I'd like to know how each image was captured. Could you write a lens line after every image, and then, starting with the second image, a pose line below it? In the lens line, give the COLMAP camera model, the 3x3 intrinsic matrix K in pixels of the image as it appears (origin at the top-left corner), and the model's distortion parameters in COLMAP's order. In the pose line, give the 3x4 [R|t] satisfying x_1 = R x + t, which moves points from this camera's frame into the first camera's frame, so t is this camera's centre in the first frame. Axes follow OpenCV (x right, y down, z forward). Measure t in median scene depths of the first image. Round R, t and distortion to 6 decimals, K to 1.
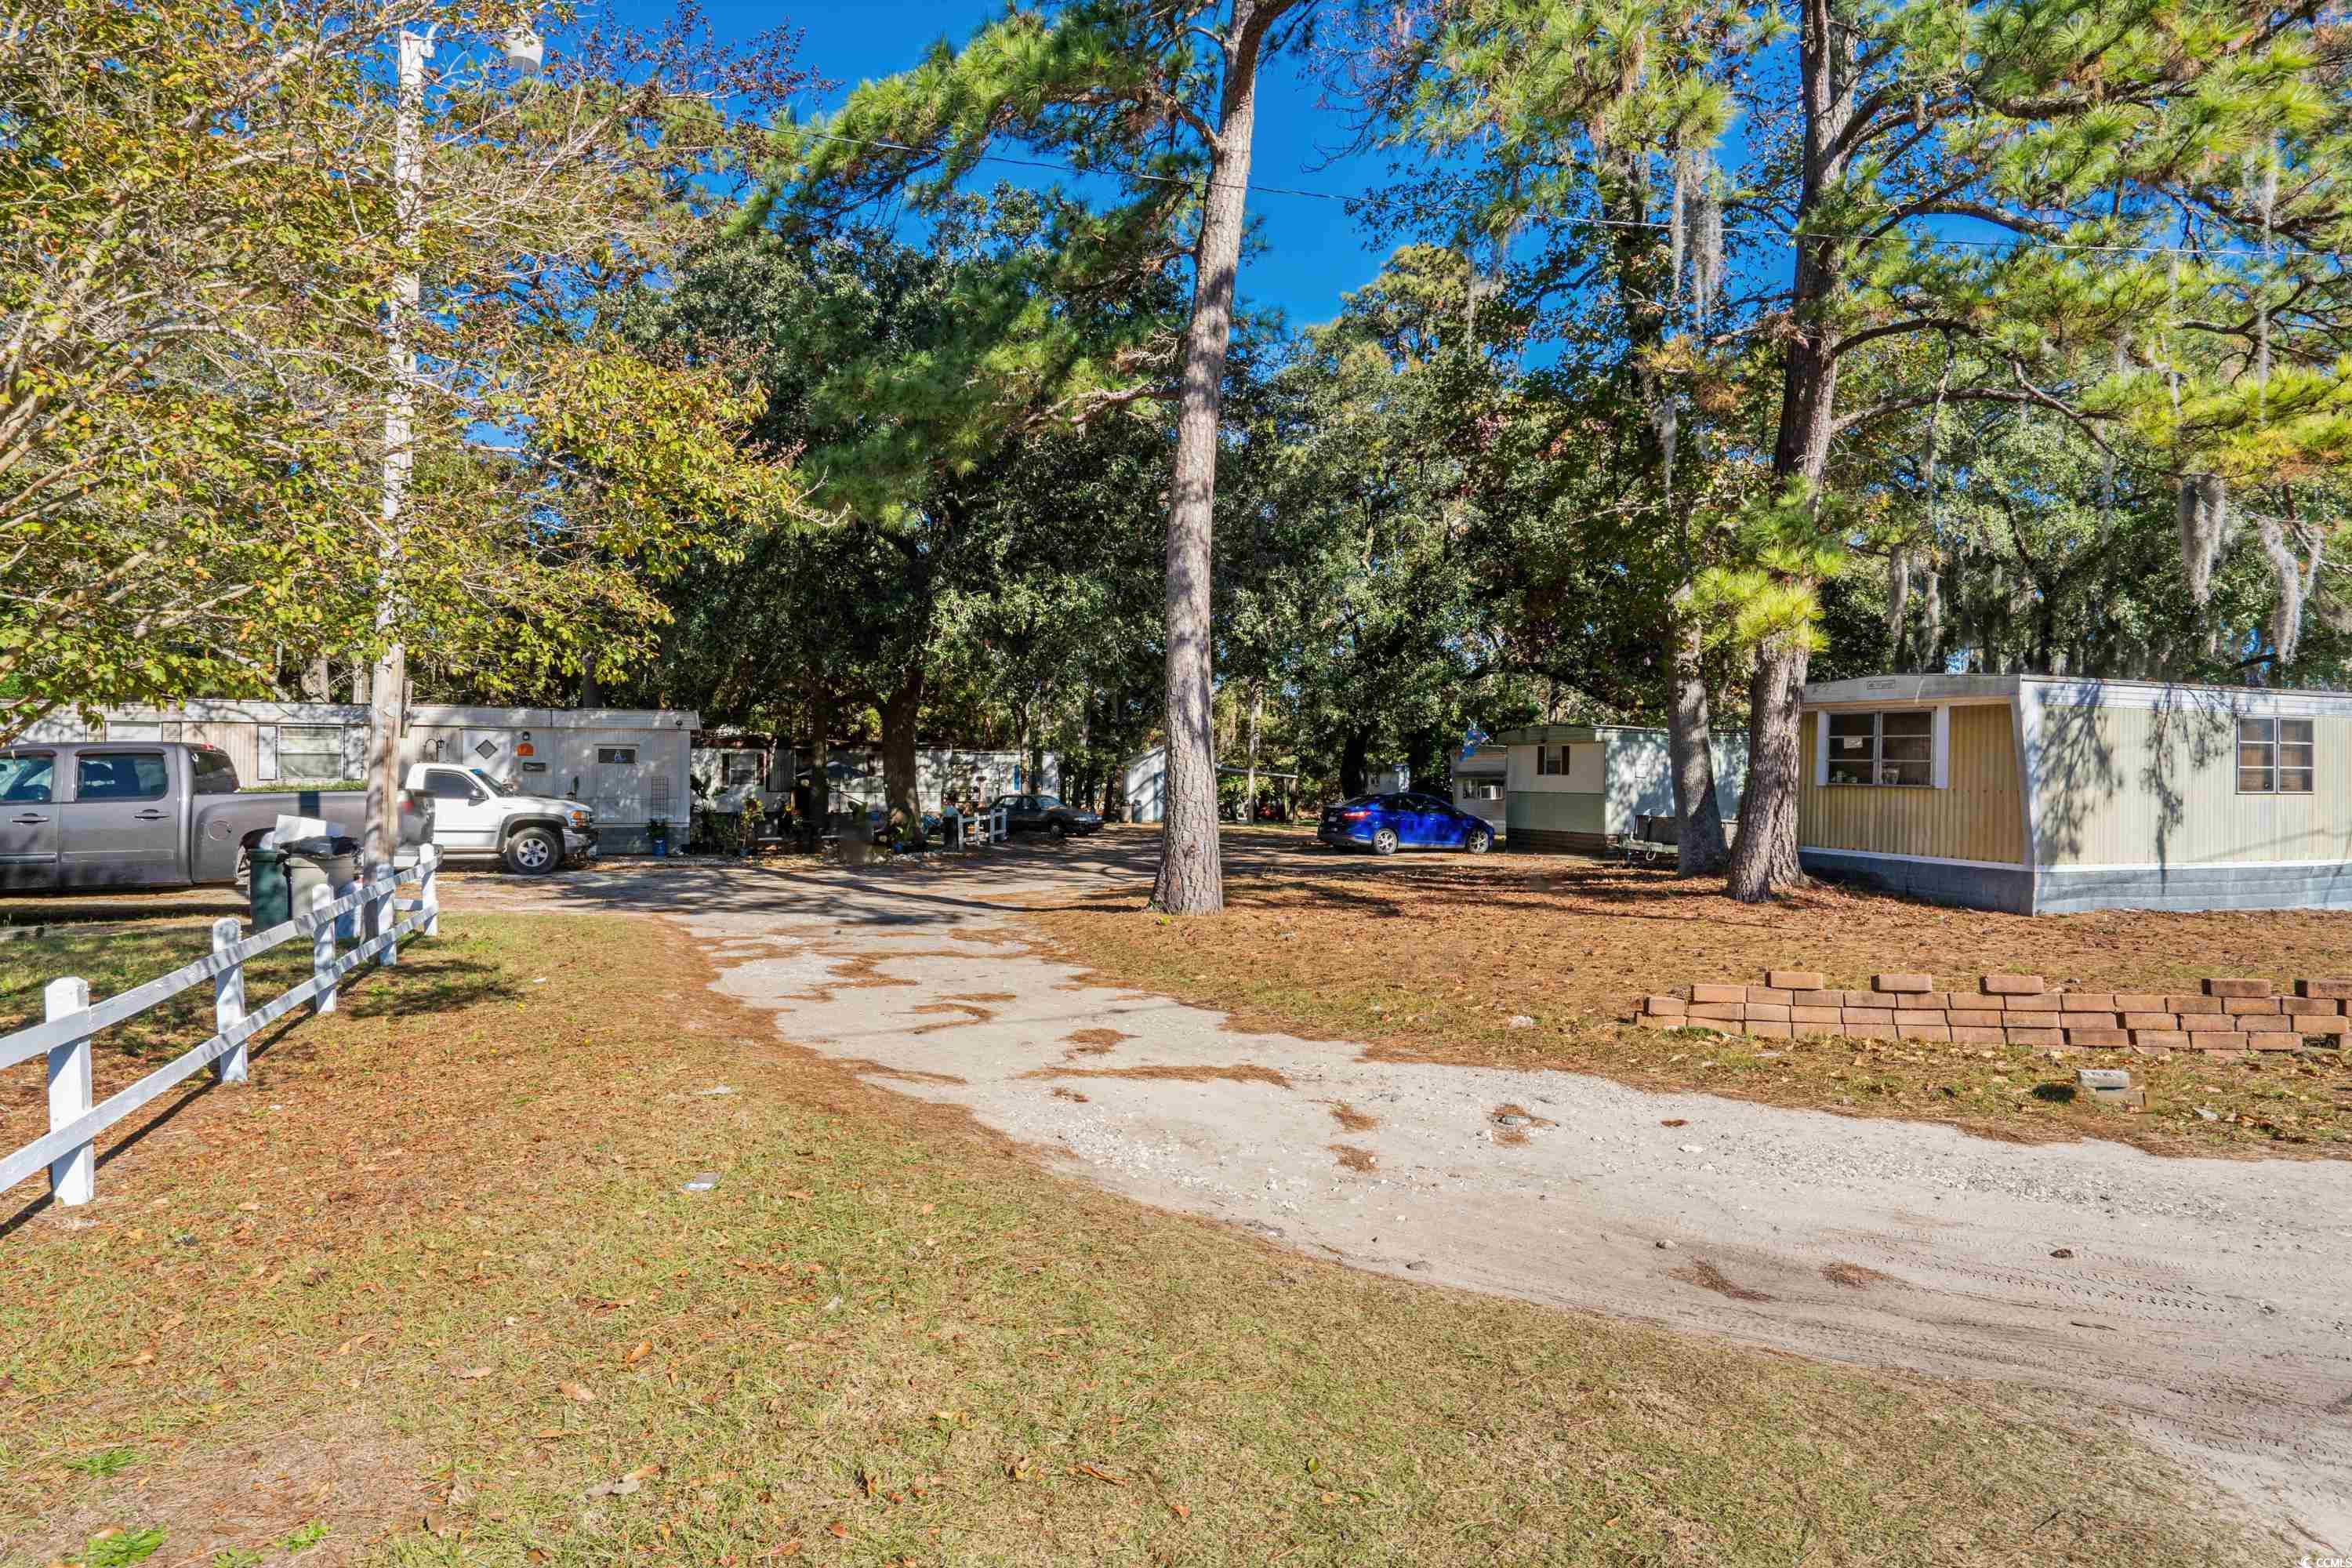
lens RADIAL K [[1290.9, 0, 1177.8], [0, 1290.9, 764.3], [0, 0, 1]] dist [0.005404, 0.000018]
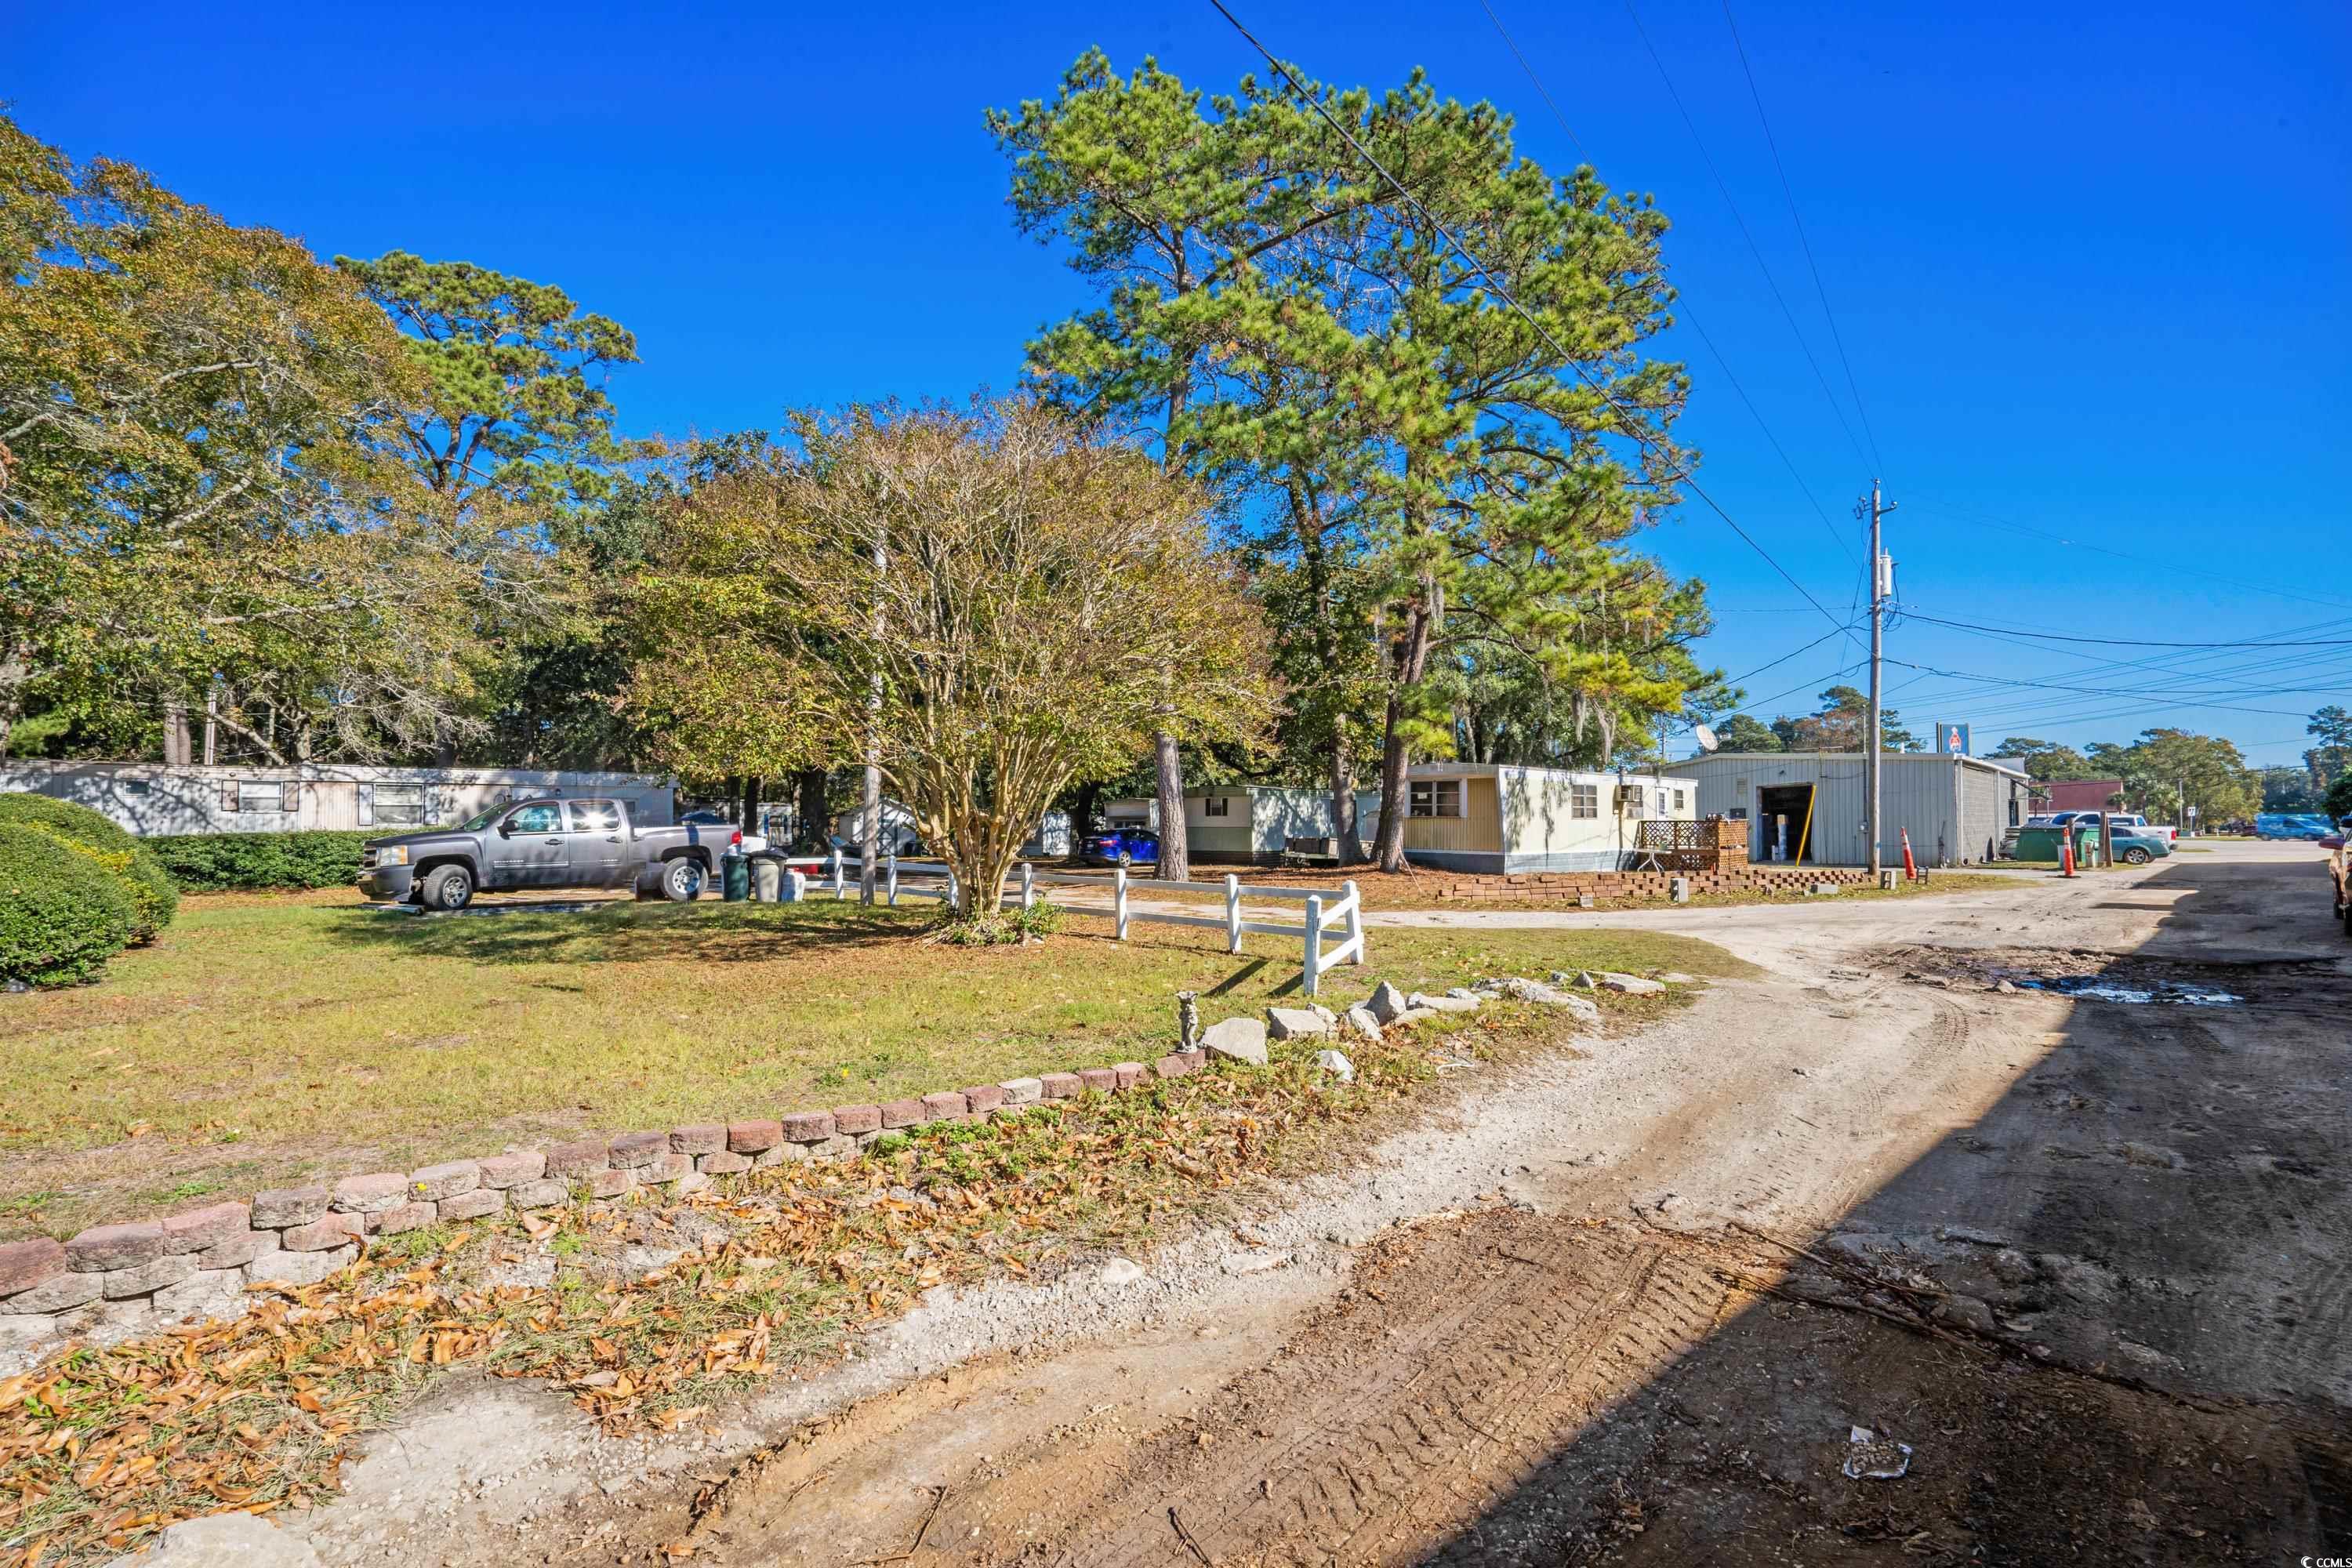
lens RADIAL K [[1081.9, 0, 1182.5], [0, 1081.9, 793.5], [0, 0, 1]] dist [-0.054106, -0.000100]
pose [[0.924729, -0.000069, 0.380627, -0.403868], [0.007441, 0.999812, -0.017897, 0.005876], [-0.380555, 0.019382, 0.924555, -0.360143]]
